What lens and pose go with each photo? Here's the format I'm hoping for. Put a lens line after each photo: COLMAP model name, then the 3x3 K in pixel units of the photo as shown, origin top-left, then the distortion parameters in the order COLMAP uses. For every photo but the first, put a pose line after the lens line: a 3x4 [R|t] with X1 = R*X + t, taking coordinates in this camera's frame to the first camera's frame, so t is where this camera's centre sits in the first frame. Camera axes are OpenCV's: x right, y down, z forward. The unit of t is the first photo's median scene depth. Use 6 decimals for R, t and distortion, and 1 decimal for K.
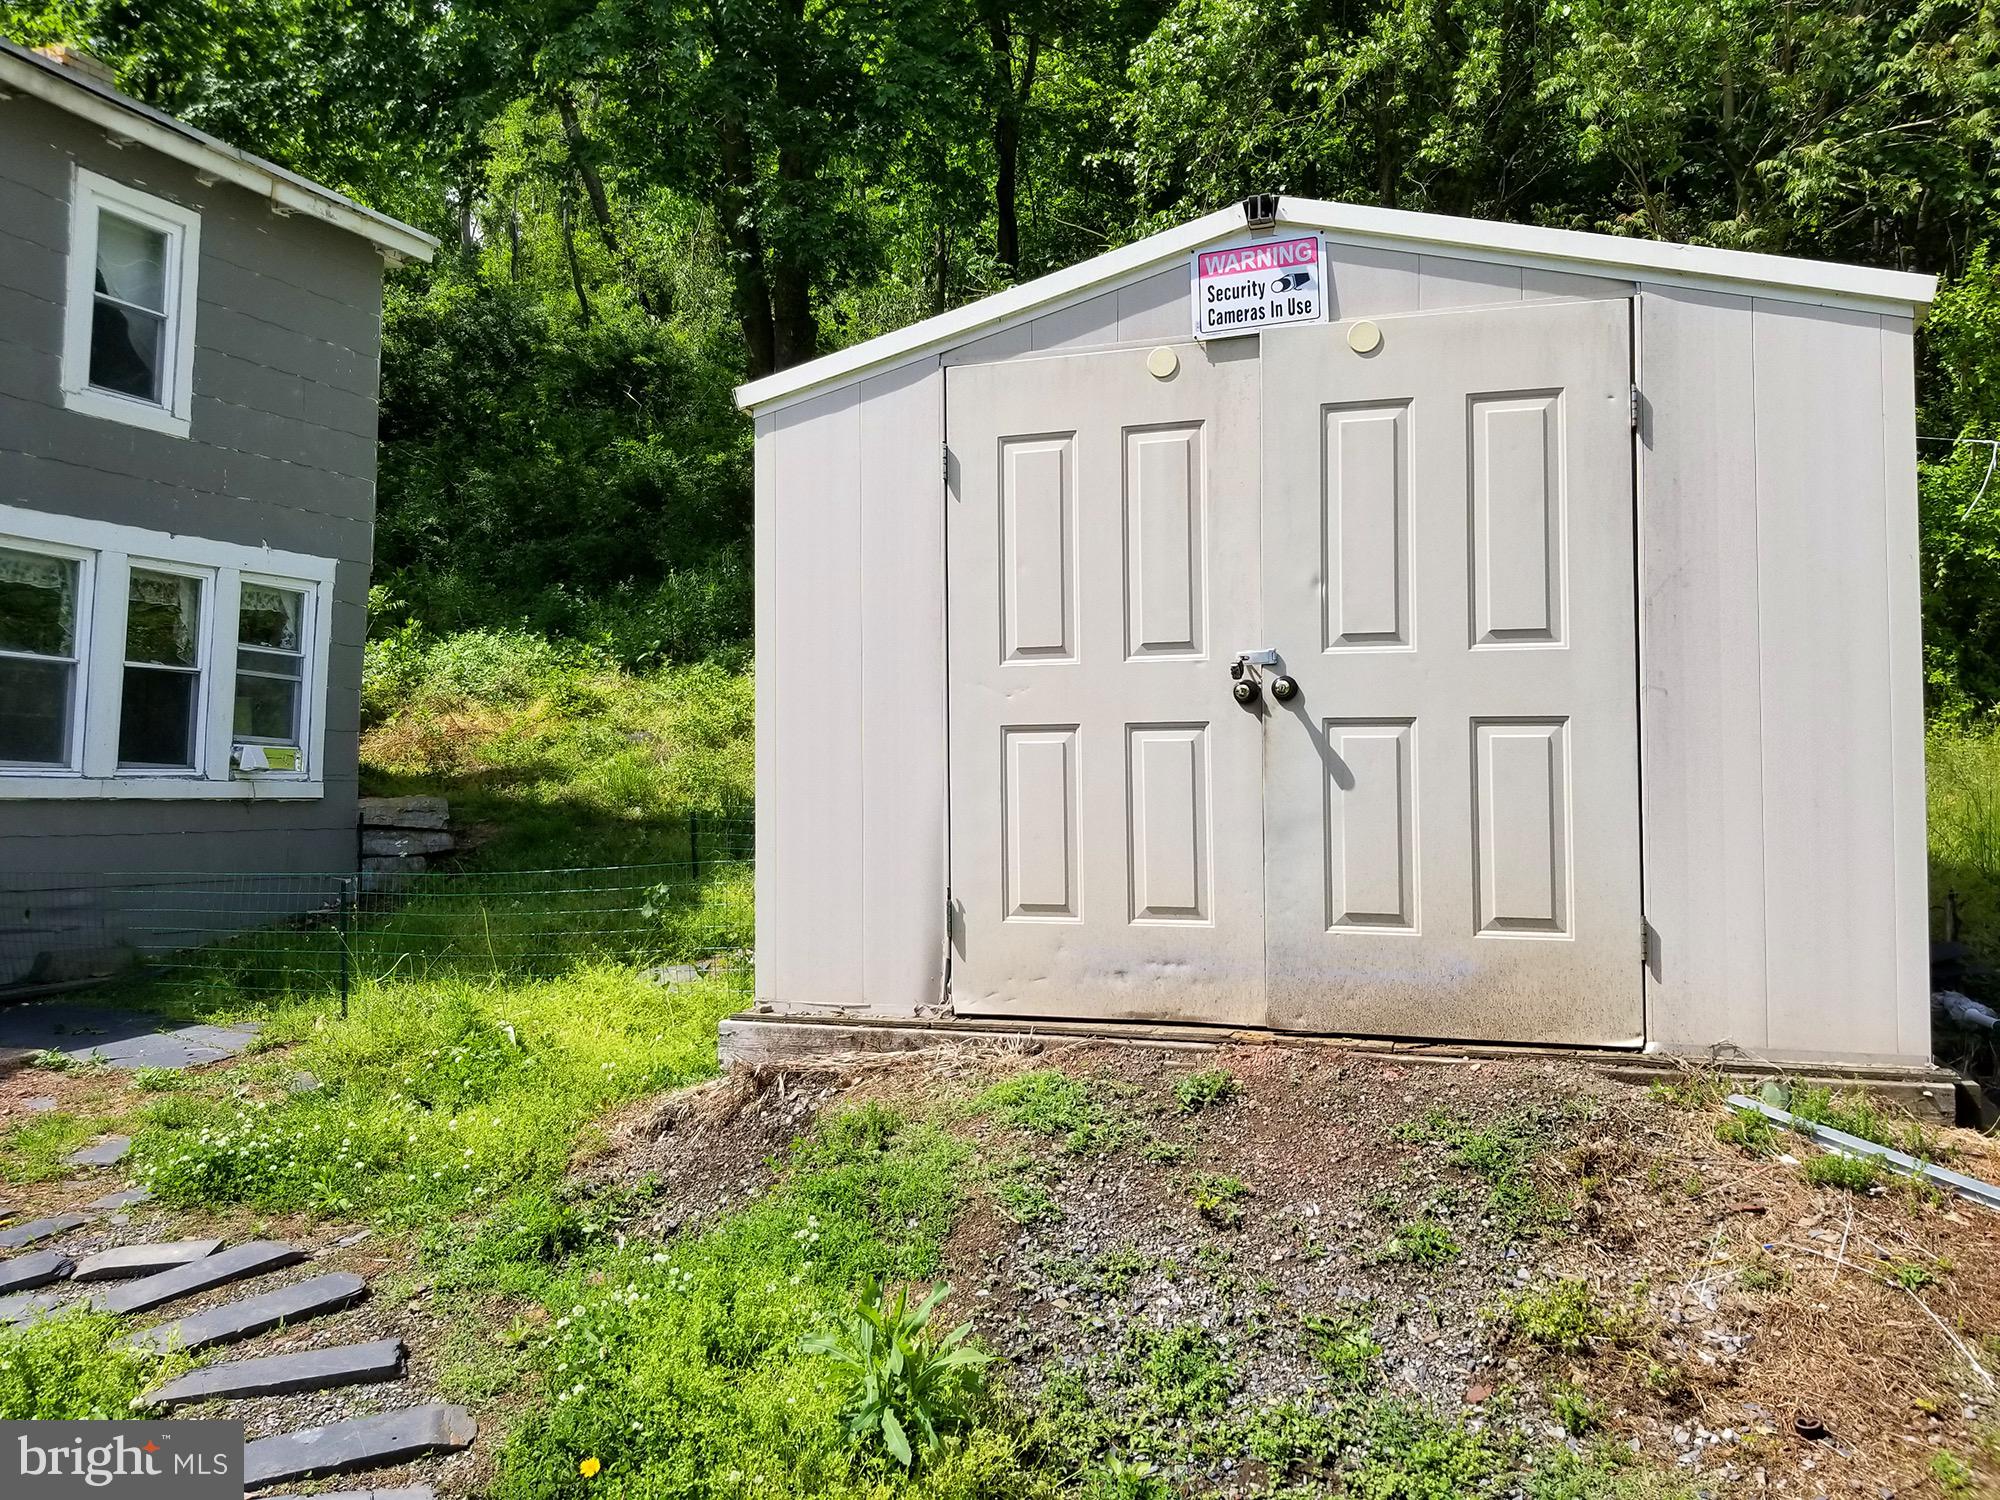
lens RADIAL K [[1553.4, 0, 970.1], [0, 1553.4, 694.6], [0, 0, 1]] dist [0.046048, -0.094610]
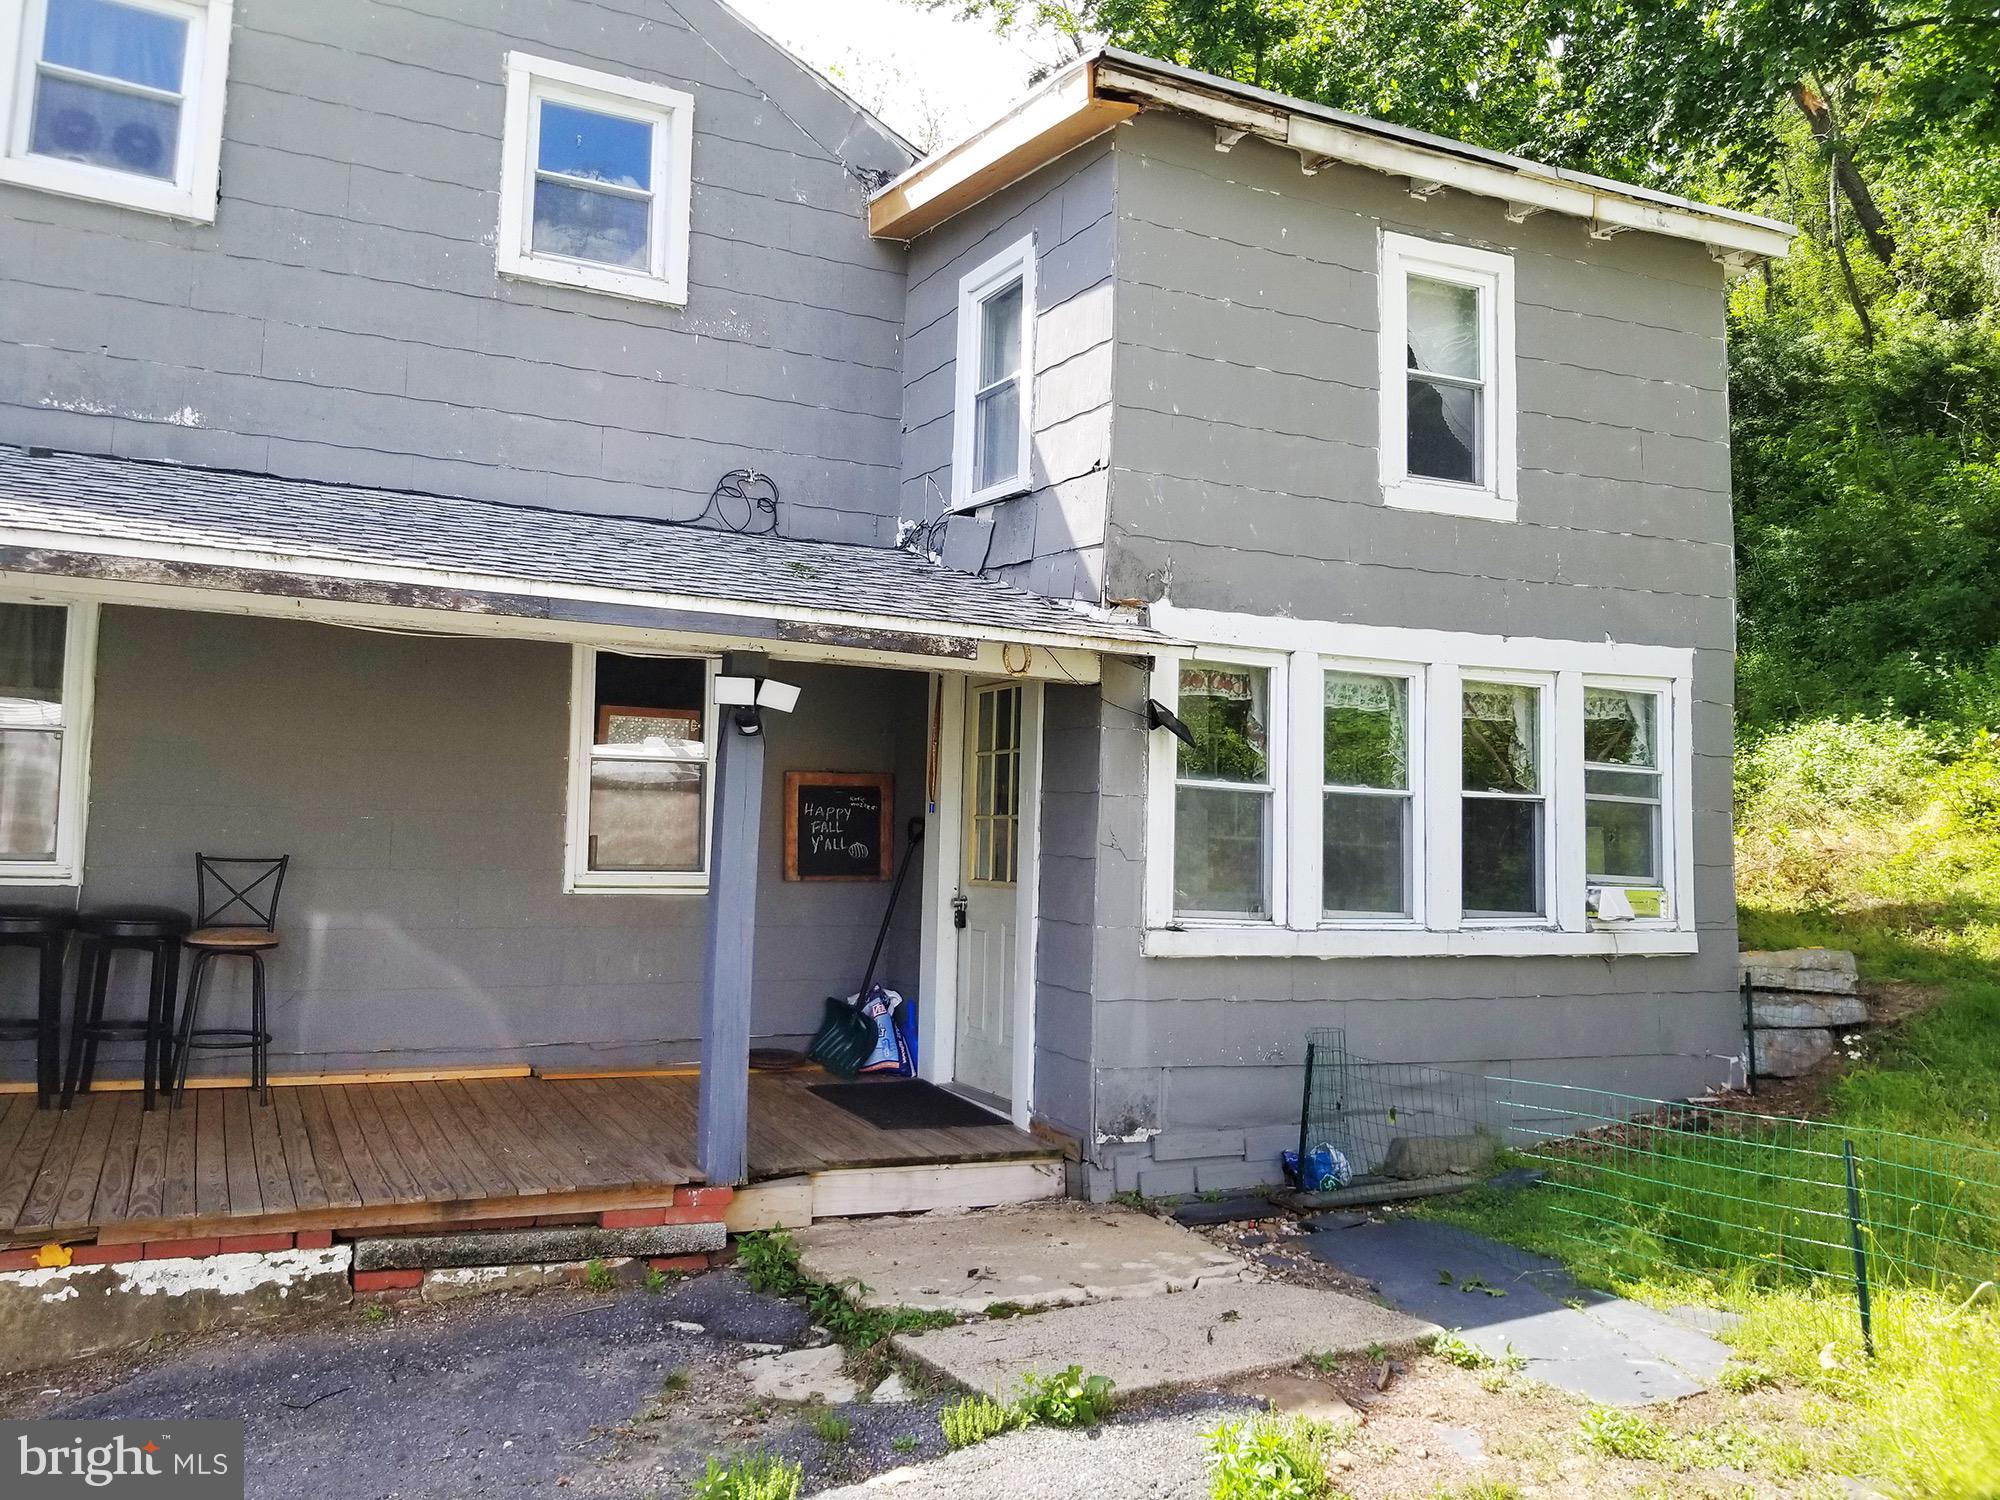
lens RADIAL K [[1553.4, 0, 970.1], [0, 1553.4, 694.6], [0, 0, 1]] dist [0.046048, -0.094610]
pose [[0.731149, -0.069736, -0.678644, -0.145845], [0.032894, 0.997208, -0.067032, -0.023586], [0.681424, 0.026687, 0.731402, 0.181073]]
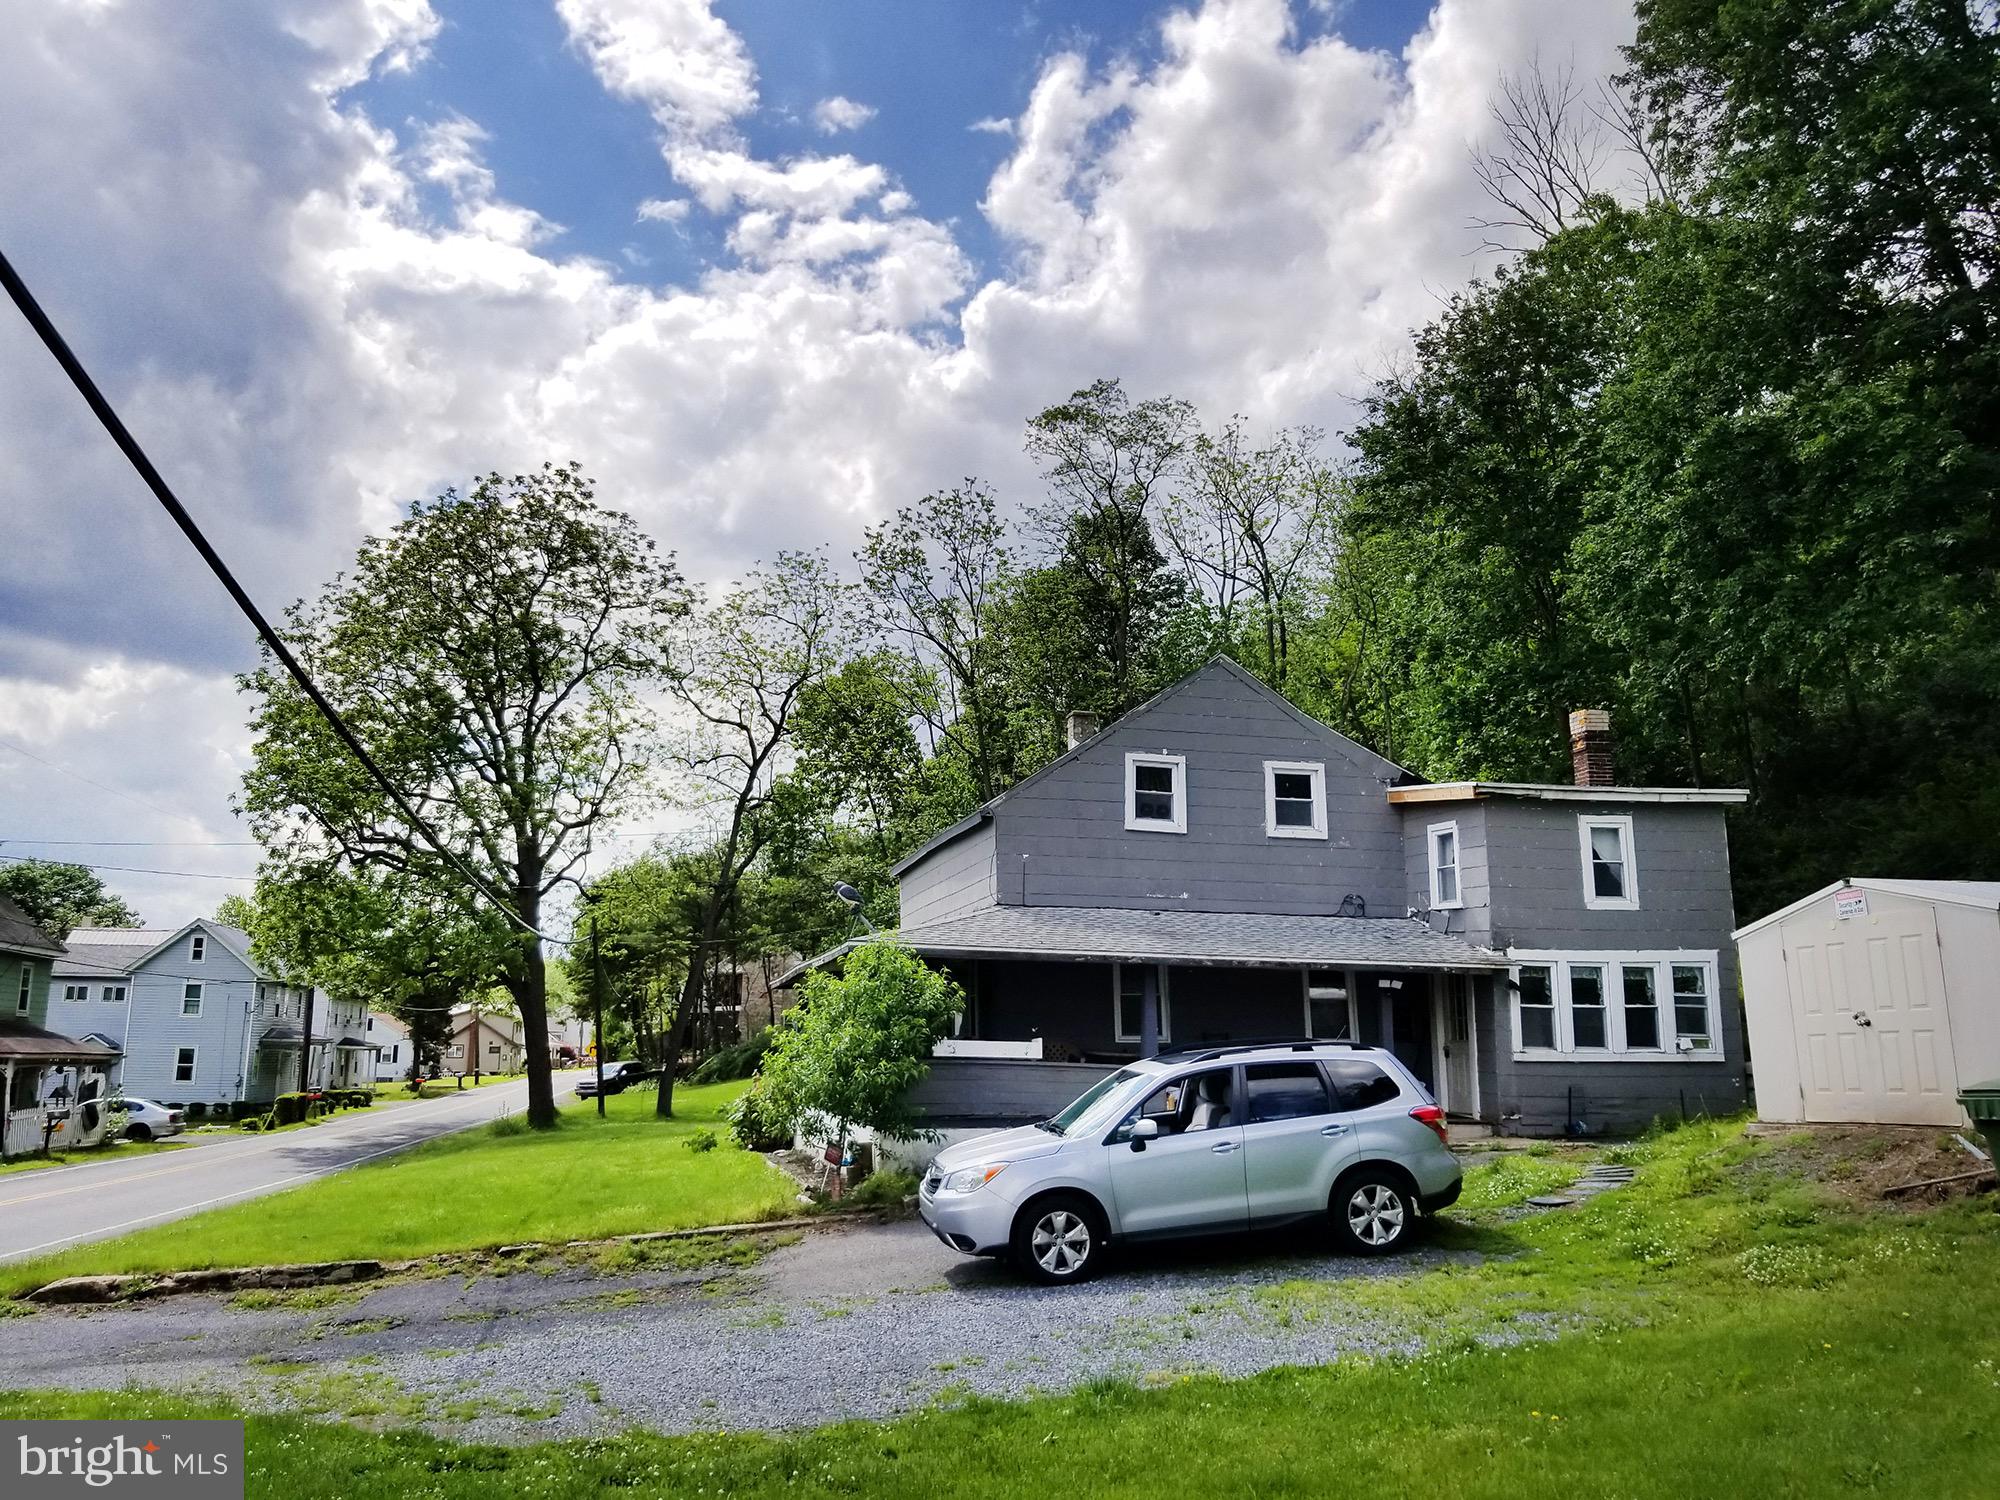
lens RADIAL K [[1614.3, 0, 965.2], [0, 1614.3, 723.0], [0, 0, 1]] dist [0.081092, -0.150965]
pose [[0.559719, -0.178526, -0.809223, 0.957035], [0.058393, 0.982588, -0.176384, -0.060582], [0.826622, 0.051472, 0.560398, -1.222981]]
